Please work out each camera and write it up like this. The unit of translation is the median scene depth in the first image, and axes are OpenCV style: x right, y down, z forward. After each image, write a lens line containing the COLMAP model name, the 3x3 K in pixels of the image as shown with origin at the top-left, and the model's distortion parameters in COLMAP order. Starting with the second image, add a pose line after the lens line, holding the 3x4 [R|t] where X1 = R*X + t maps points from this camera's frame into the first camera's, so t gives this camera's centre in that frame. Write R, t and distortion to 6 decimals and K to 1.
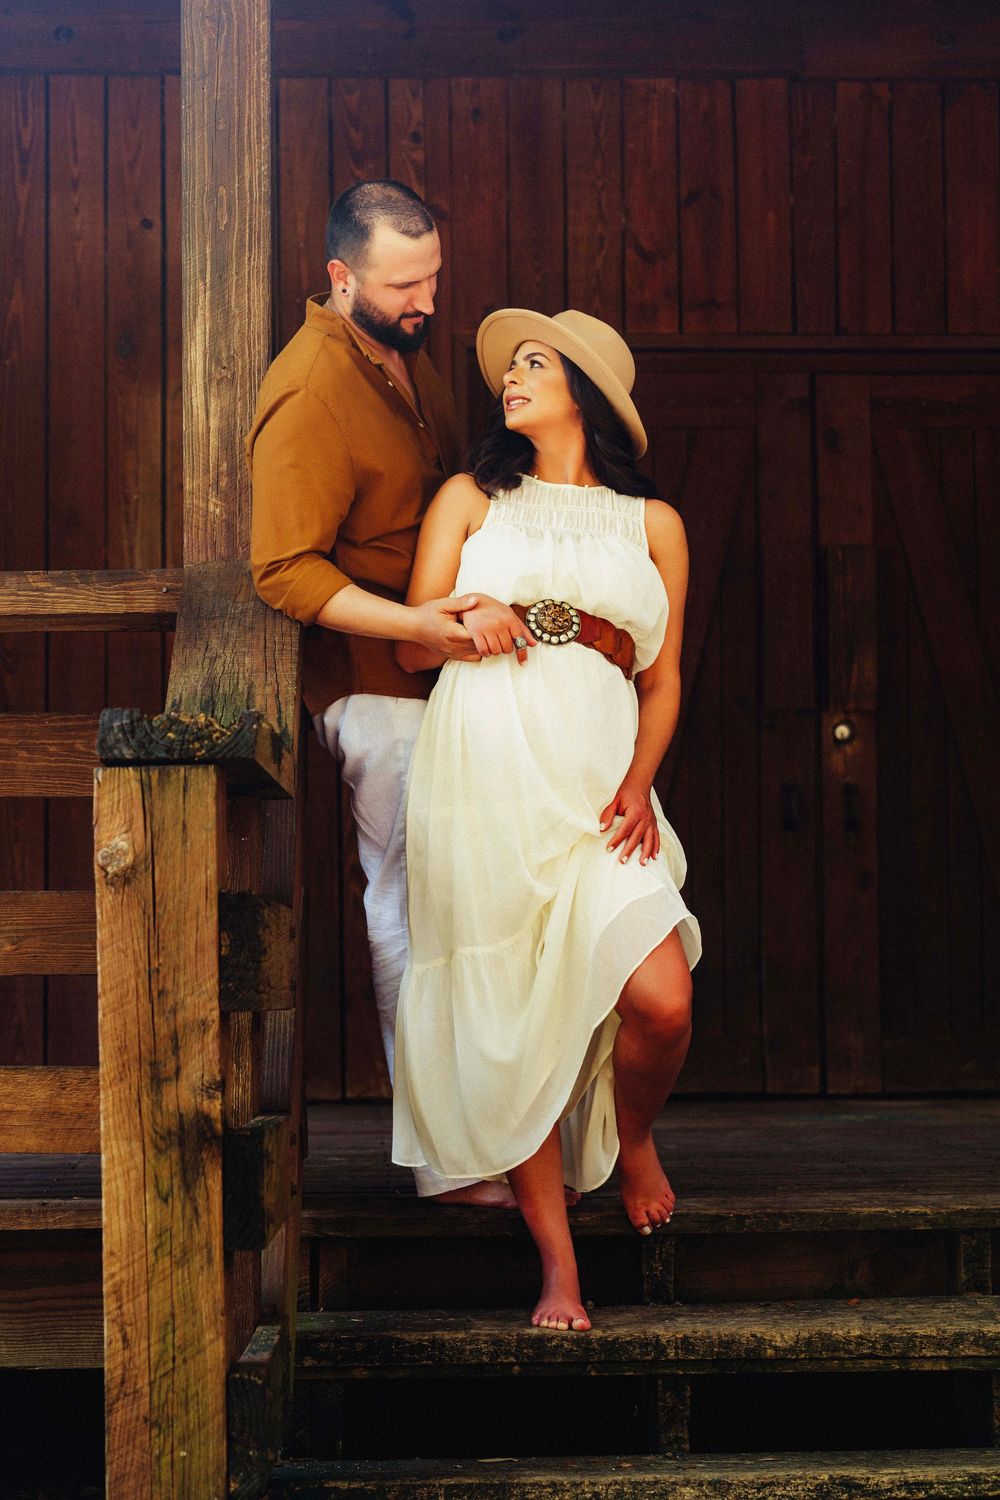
lens RADIAL K [[2599.9, 0, 494.5], [0, 2599.9, 815.7], [0, 0, 1]] dist [-0.003678, -0.021583]
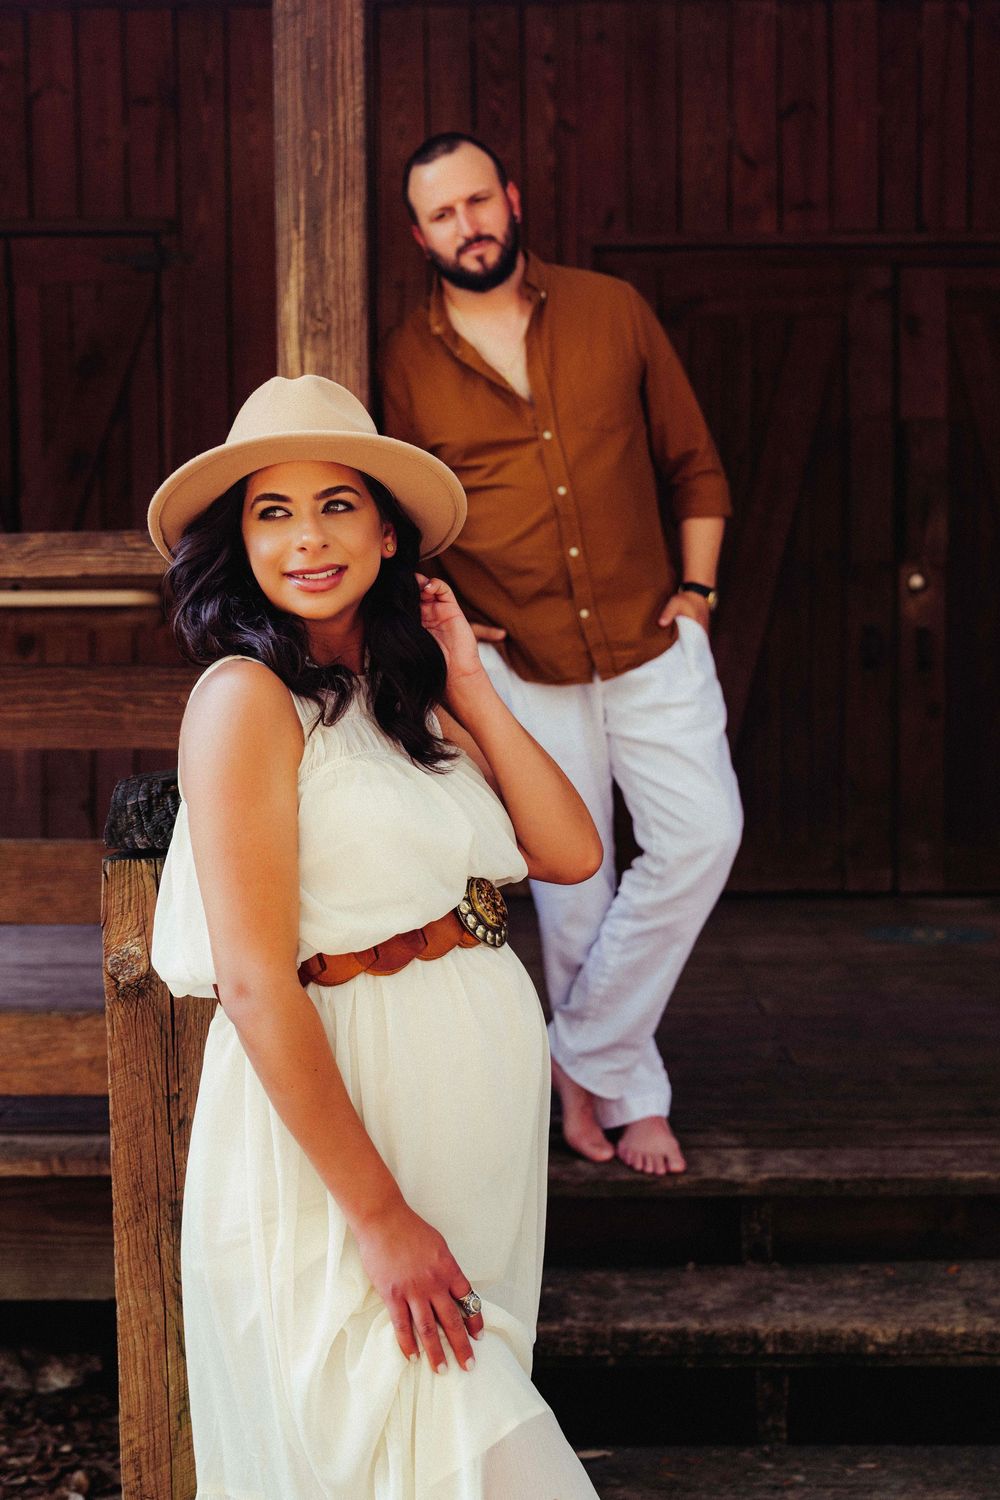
lens RADIAL K [[1881.4, 0, 515.2], [0, 1881.4, 723.9], [0, 0, 1]] dist [0.000827, 0.038030]
pose [[0.998118, 0.004341, -0.061162, 0.013787], [0.001198, 0.995920, 0.090228, -0.085917], [0.061304, -0.090131, 0.994041, 0.290375]]
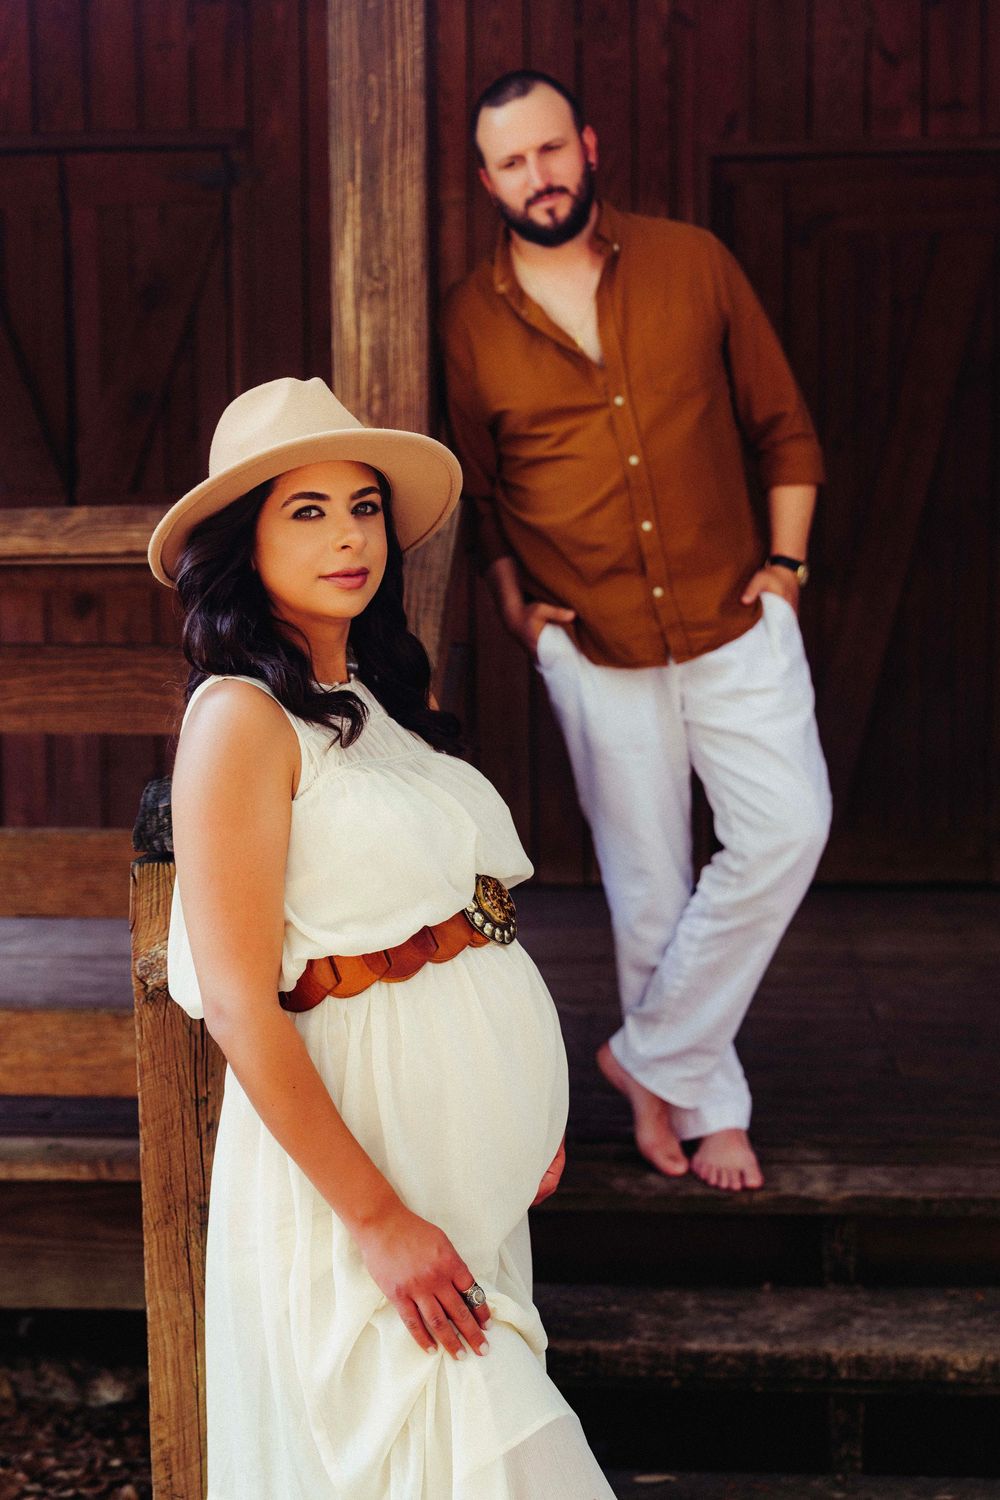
lens RADIAL K [[2167.9, 0, 526.6], [0, 2167.9, 757.2], [0, 0, 1]] dist [0.005093, 0.042483]
pose [[0.992741, 0.012431, -0.119626, 0.042810], [0.002841, 0.991943, 0.126654, -0.103085], [0.120237, -0.126074, 0.984707, 0.234903]]
